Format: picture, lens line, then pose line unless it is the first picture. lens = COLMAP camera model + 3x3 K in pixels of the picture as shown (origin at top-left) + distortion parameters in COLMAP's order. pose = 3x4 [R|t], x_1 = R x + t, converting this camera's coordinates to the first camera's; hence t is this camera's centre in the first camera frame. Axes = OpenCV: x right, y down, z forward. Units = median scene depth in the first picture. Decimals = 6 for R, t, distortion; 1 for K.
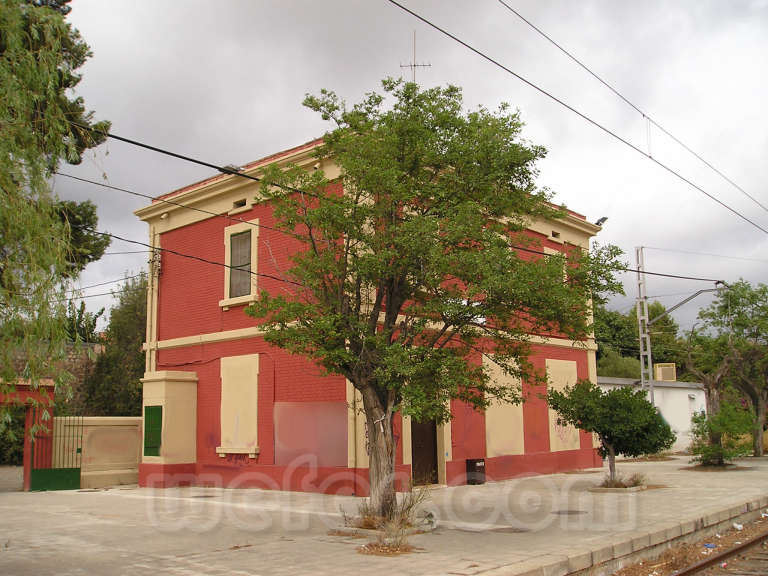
lens RADIAL K [[788.4, 0, 397.9], [0, 788.4, 288.6], [0, 0, 1]] dist [-0.131013, 0.078569]
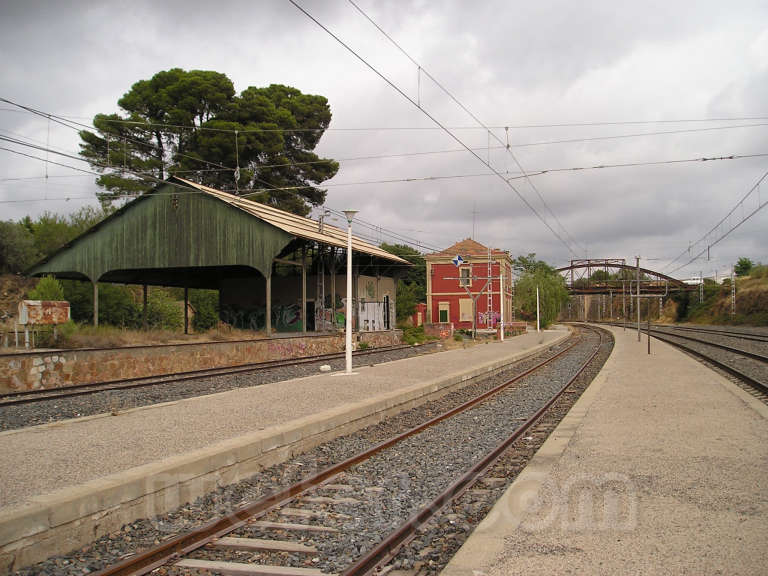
lens RADIAL K [[788.4, 0, 397.9], [0, 788.4, 288.6], [0, 0, 1]] dist [-0.131013, 0.078569]
pose [[0.882884, 0.025610, 0.468892, -2.100175], [-0.084405, 0.990904, 0.104806, -0.321038], [-0.461943, -0.132108, 0.877015, -2.143581]]
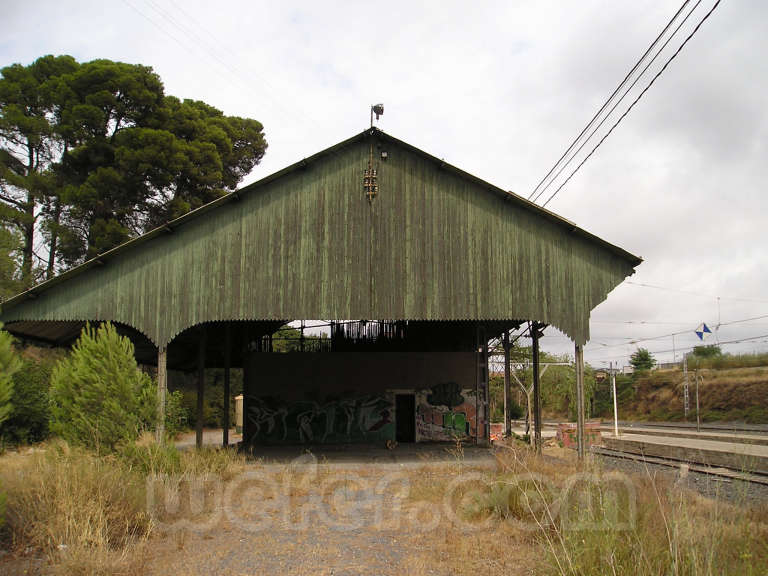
lens RADIAL K [[788.4, 0, 397.9], [0, 788.4, 288.6], [0, 0, 1]] dist [-0.131013, 0.078569]
pose [[0.695230, 0.121187, 0.708498, -2.277124], [-0.130184, 0.990613, -0.041696, -0.155829], [-0.706900, -0.063247, 0.704480, -1.041646]]
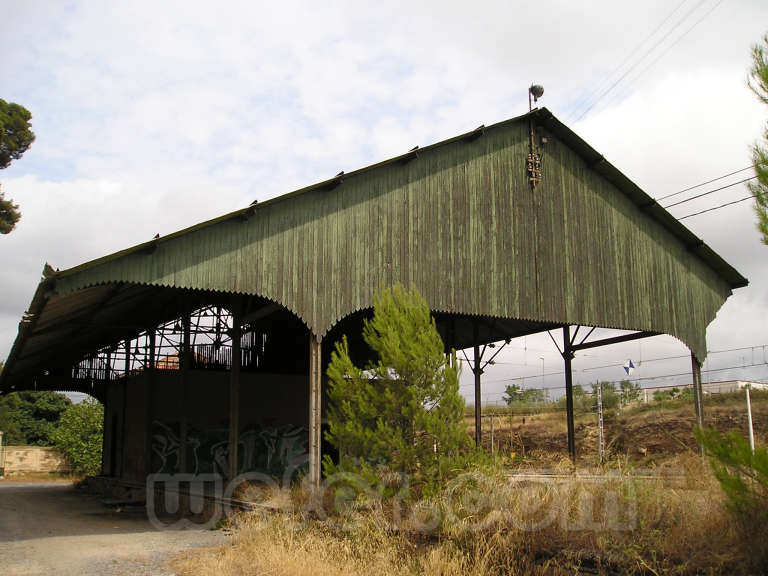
lens RADIAL K [[788.4, 0, 397.9], [0, 788.4, 288.6], [0, 0, 1]] dist [-0.131013, 0.078569]
pose [[0.306693, 0.216039, 0.926966, -2.415770], [-0.159907, 0.971752, -0.173571, -0.043626], [-0.938280, -0.094995, 0.332576, -0.588848]]
